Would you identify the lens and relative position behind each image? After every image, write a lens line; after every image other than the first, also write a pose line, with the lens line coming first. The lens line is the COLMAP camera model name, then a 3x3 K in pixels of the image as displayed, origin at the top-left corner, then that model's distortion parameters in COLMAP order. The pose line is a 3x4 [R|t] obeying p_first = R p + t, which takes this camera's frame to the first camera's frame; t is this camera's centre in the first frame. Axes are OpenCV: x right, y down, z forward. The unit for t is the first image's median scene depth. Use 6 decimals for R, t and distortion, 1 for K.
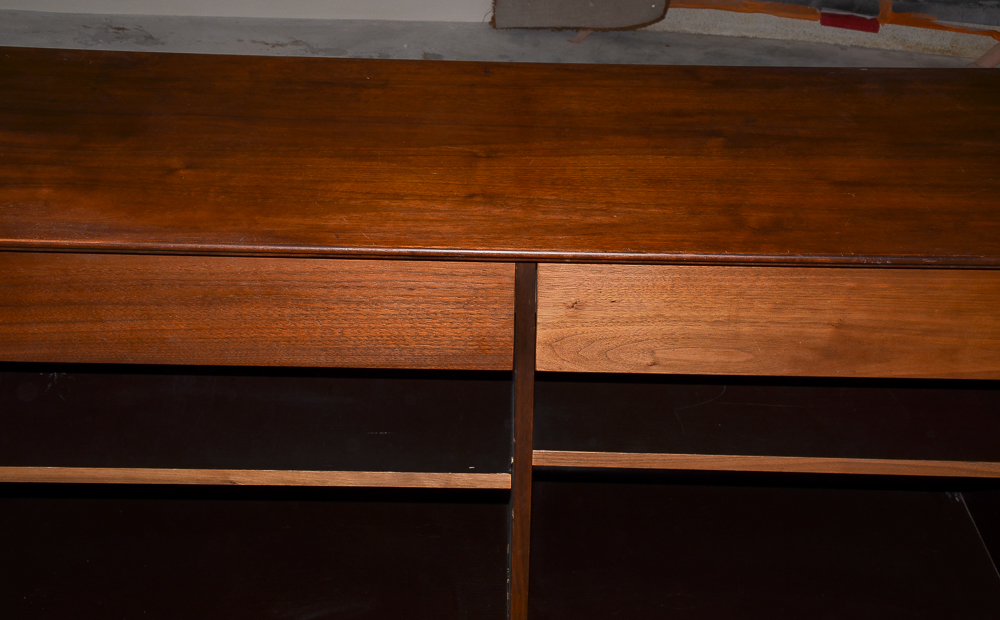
lens RADIAL K [[1491.5, 0, 502.6], [0, 1491.5, 316.9], [0, 0, 1]] dist [0.000815, 0.000000]
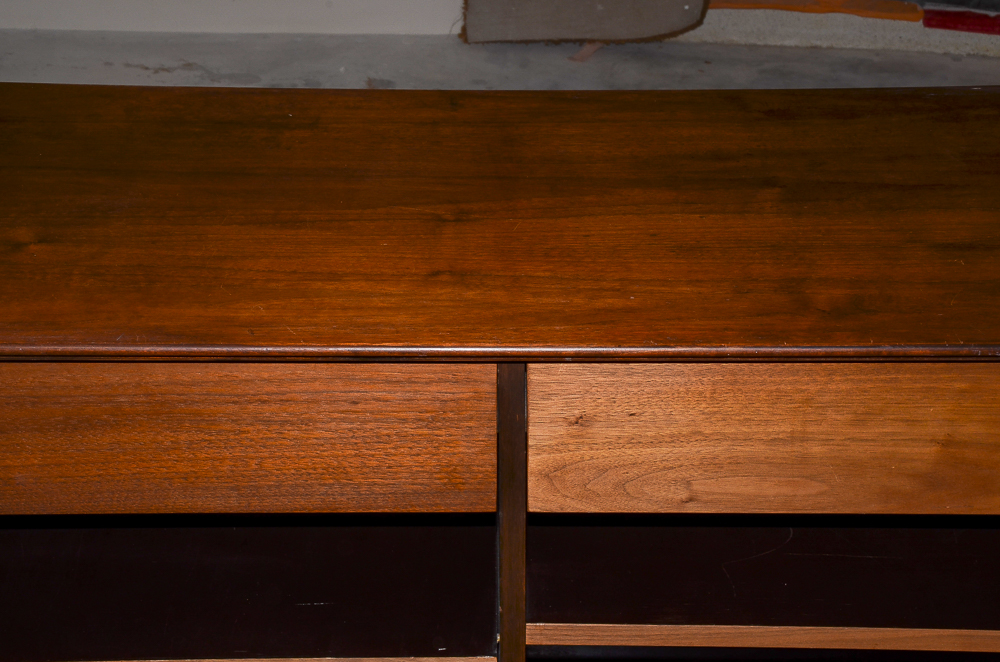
lens RADIAL K [[2033.9, 0, 496.0], [0, 2033.9, 335.8], [0, 0, 1]] dist [0.249202, 0.000000]
pose [[0.999791, -0.018530, 0.008657, -0.000327], [0.018938, 0.998588, -0.049628, -0.000550], [-0.007725, 0.049782, 0.998730, 0.003783]]
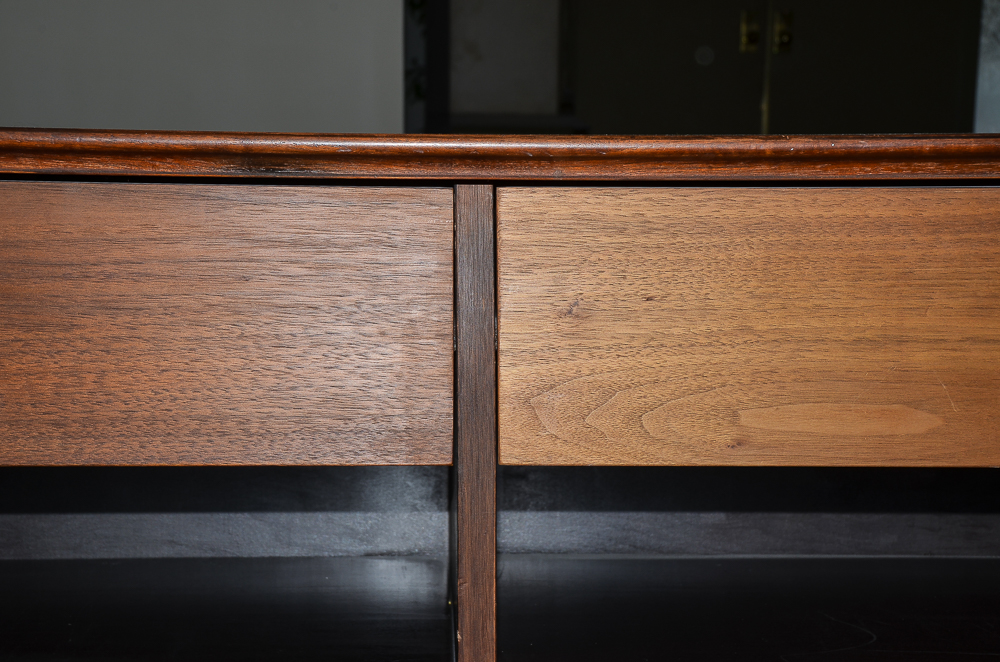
lens RADIAL K [[2033.9, 0, 500.1], [0, 2033.9, 334.9], [0, 0, 1]] dist [0.249202, 0.000000]
pose [[0.999385, -0.016154, 0.031132, 0.002363], [0.012205, 0.992317, 0.123115, -0.086945], [-0.032881, -0.122659, 0.991904, 0.336954]]
